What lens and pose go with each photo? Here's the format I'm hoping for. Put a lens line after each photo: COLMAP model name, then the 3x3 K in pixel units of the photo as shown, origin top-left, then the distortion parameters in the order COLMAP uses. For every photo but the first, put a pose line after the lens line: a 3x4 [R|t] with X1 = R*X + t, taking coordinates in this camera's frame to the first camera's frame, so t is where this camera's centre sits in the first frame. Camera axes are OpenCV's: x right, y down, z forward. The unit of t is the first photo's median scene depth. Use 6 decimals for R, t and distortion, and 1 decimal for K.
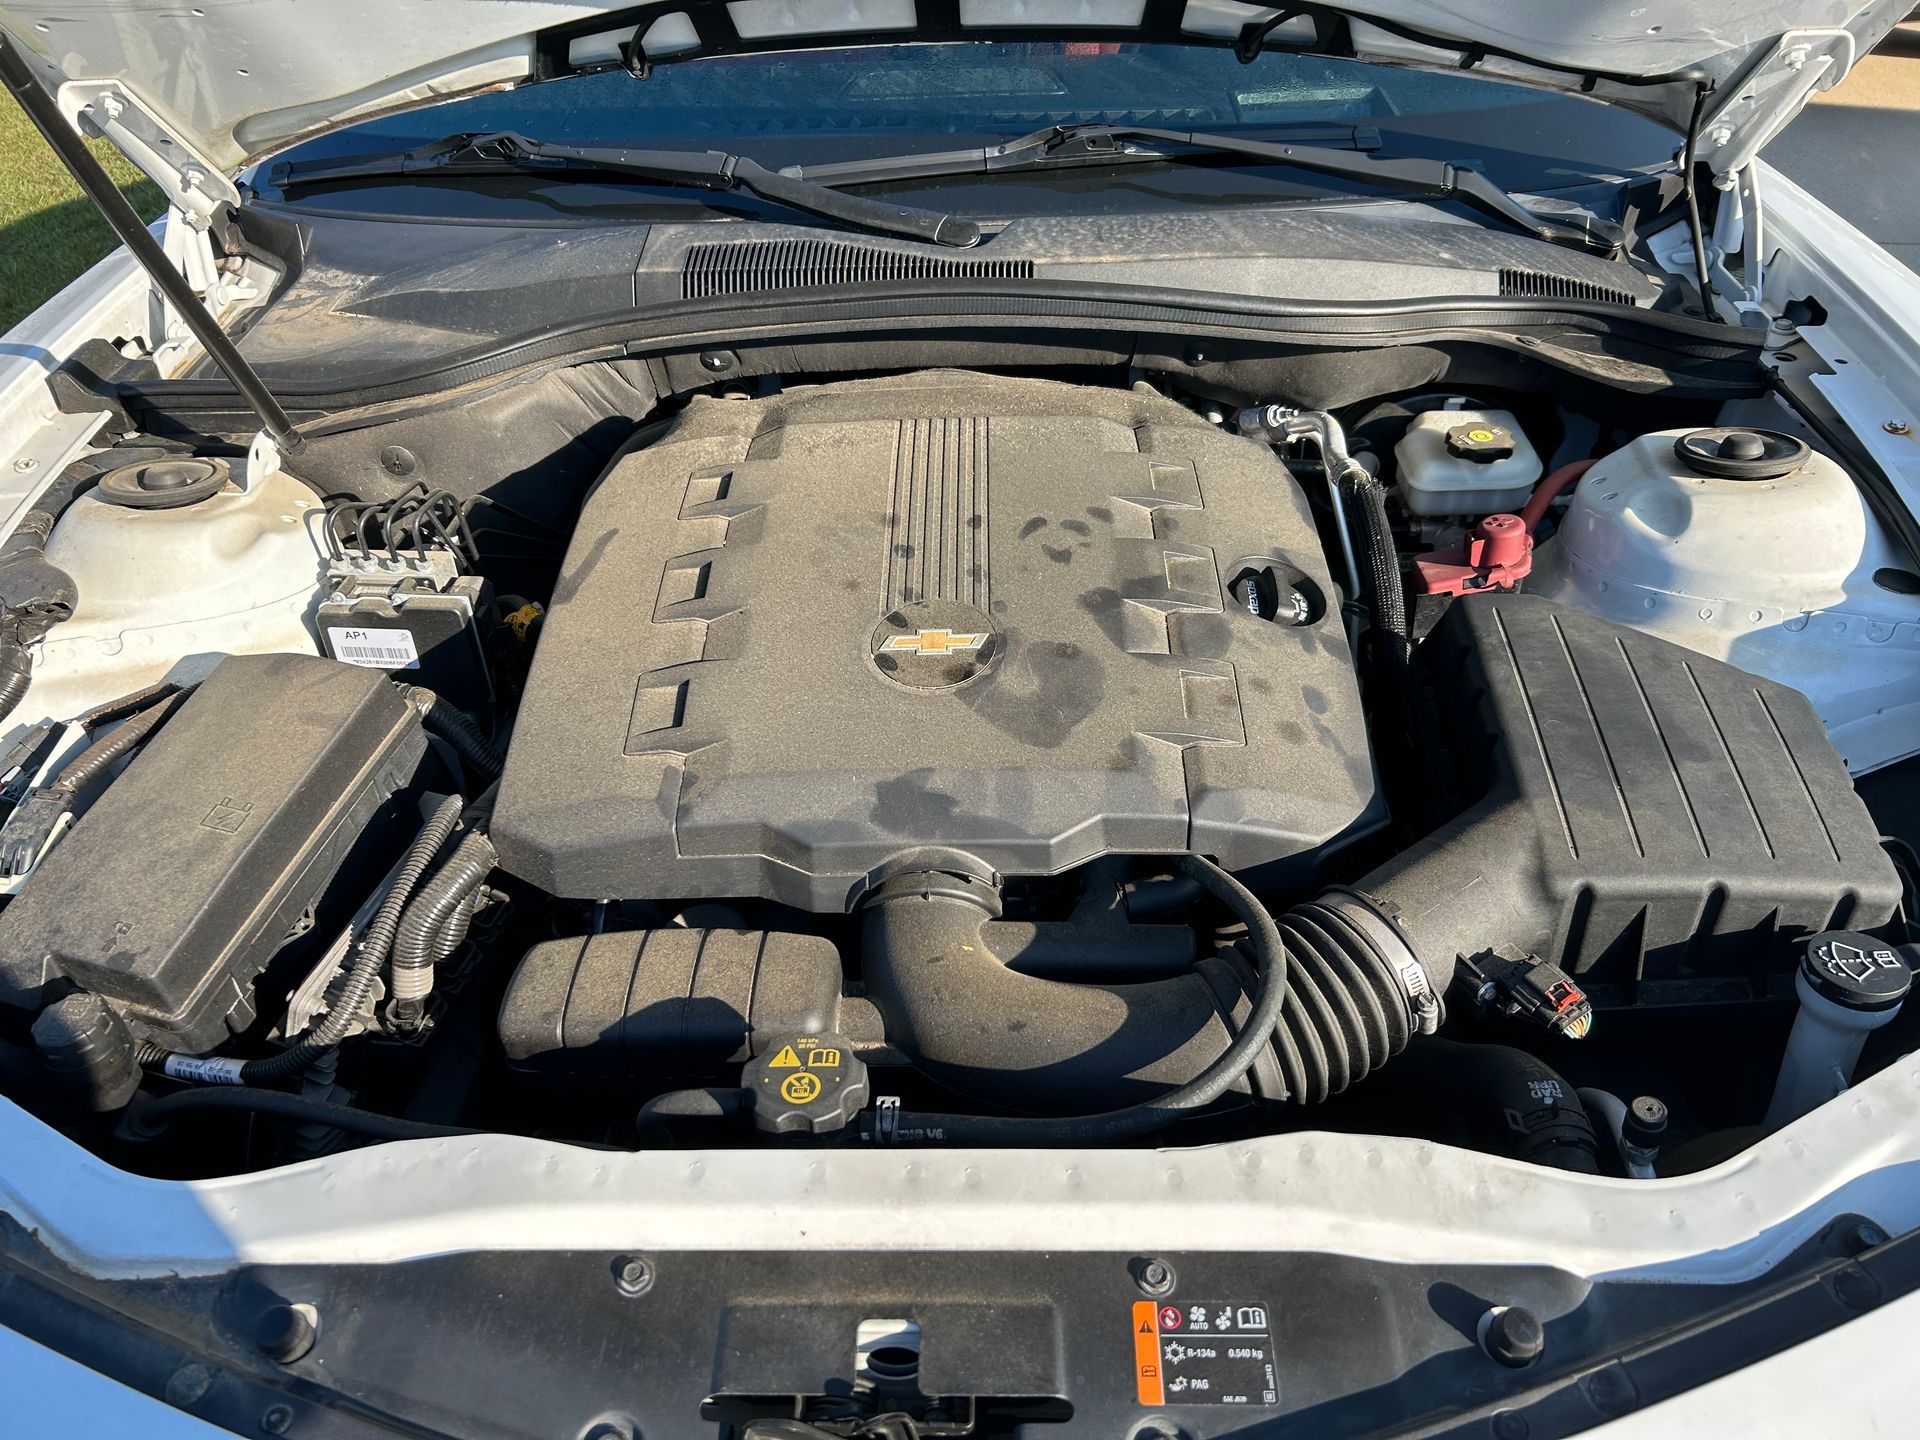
lens RADIAL K [[1564.9, 0, 960.0], [0, 1564.9, 720.0], [0, 0, 1]] dist [0.067546, 0.002418]
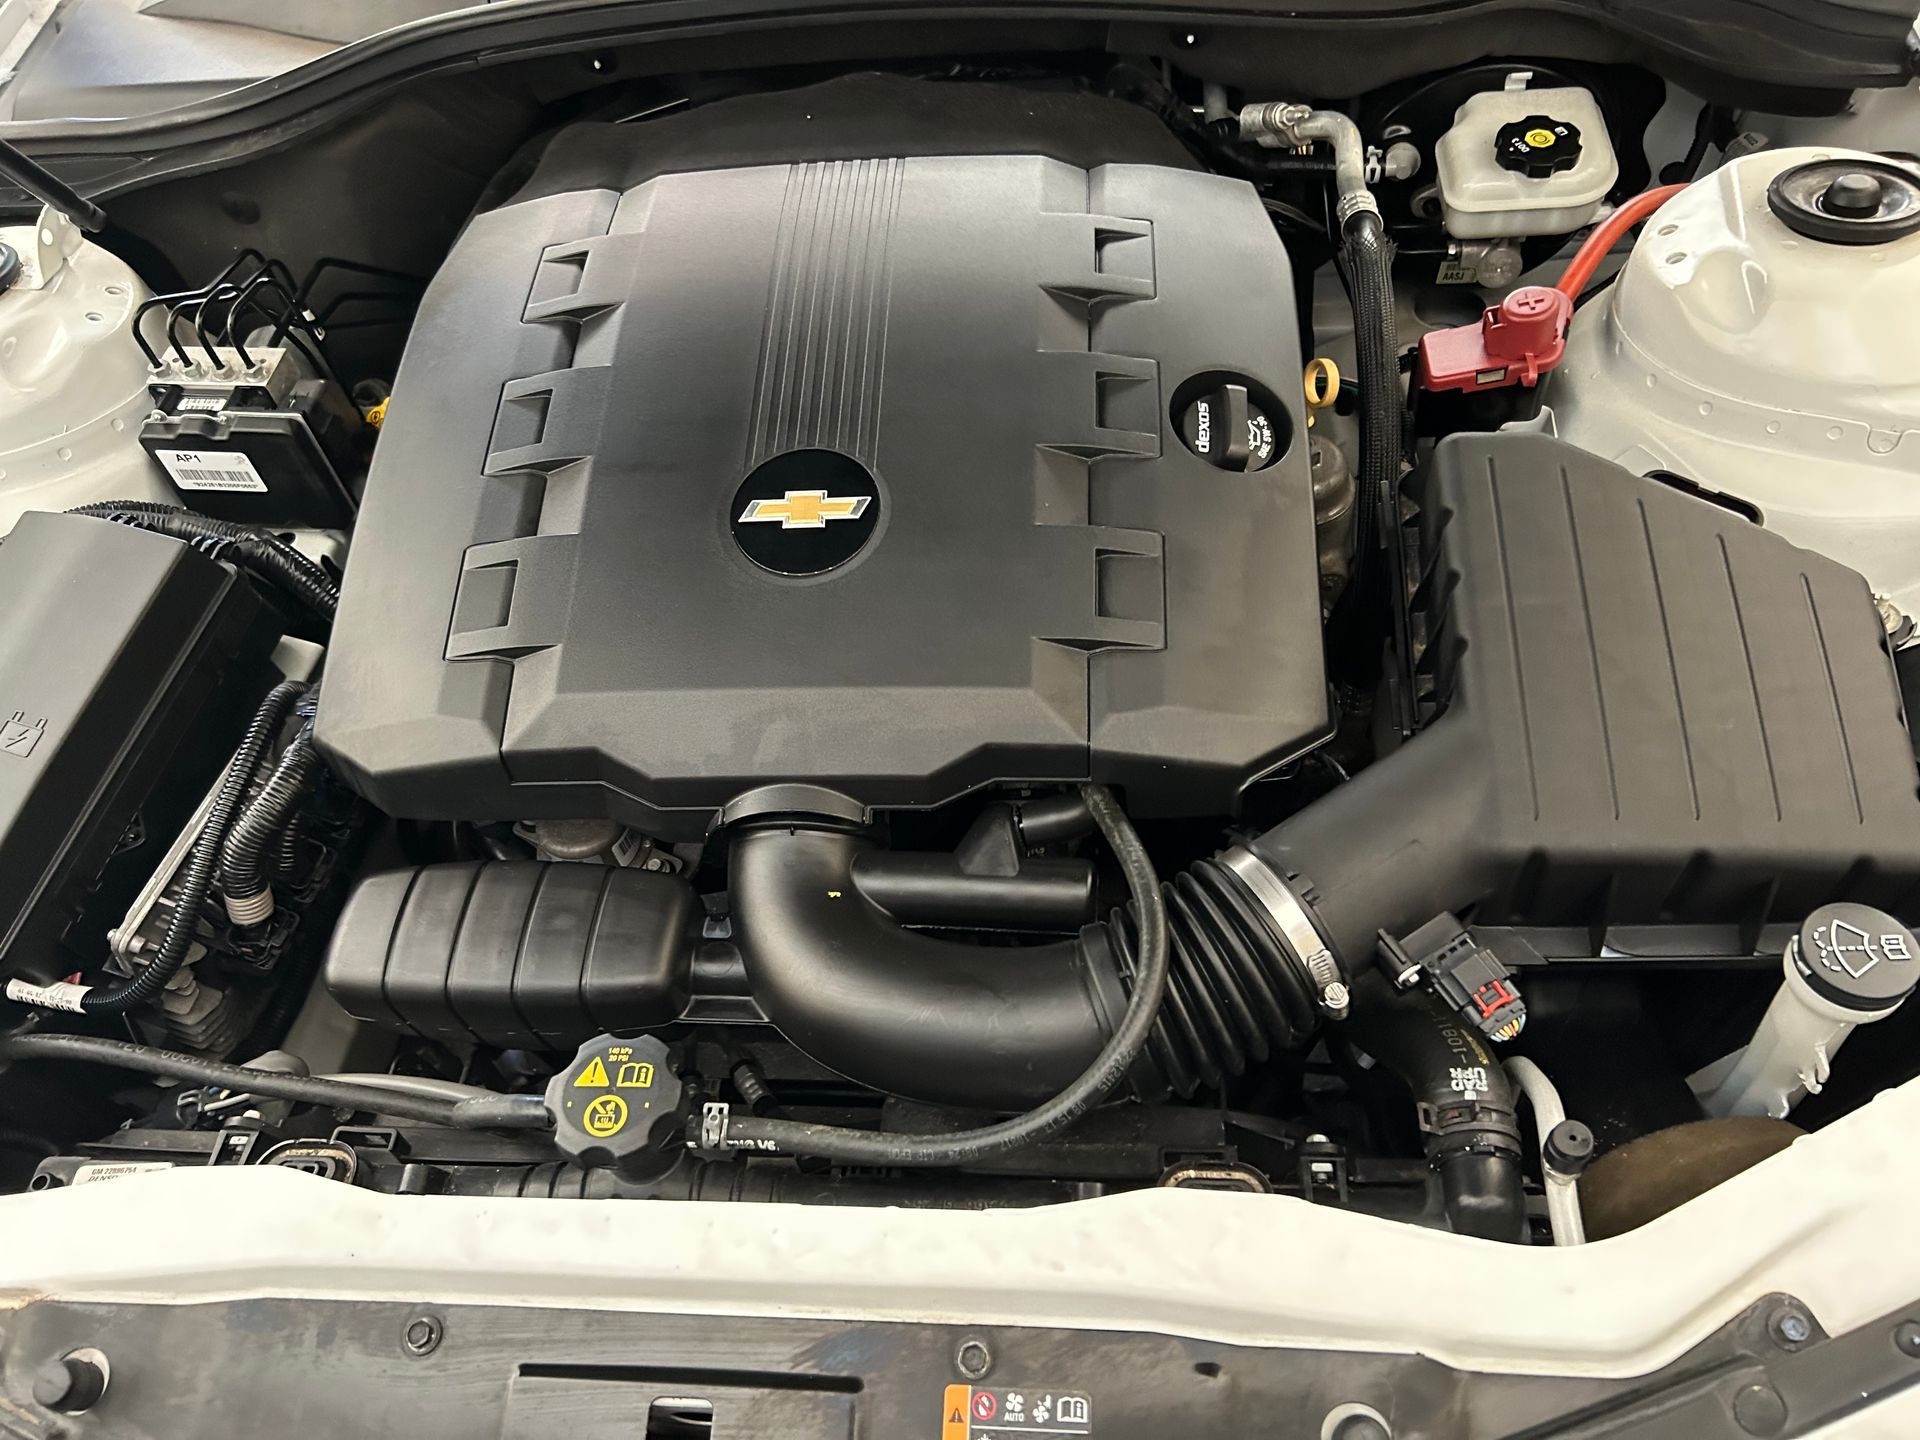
lens RADIAL K [[1564.9, 0, 960.0], [0, 1564.9, 720.0], [0, 0, 1]] dist [0.067546, 0.002418]
pose [[0.996185, -0.006119, -0.087055, 0.169136], [0.031783, 0.954469, 0.296613, -0.227463], [0.081277, -0.298248, 0.951022, 0.209041]]
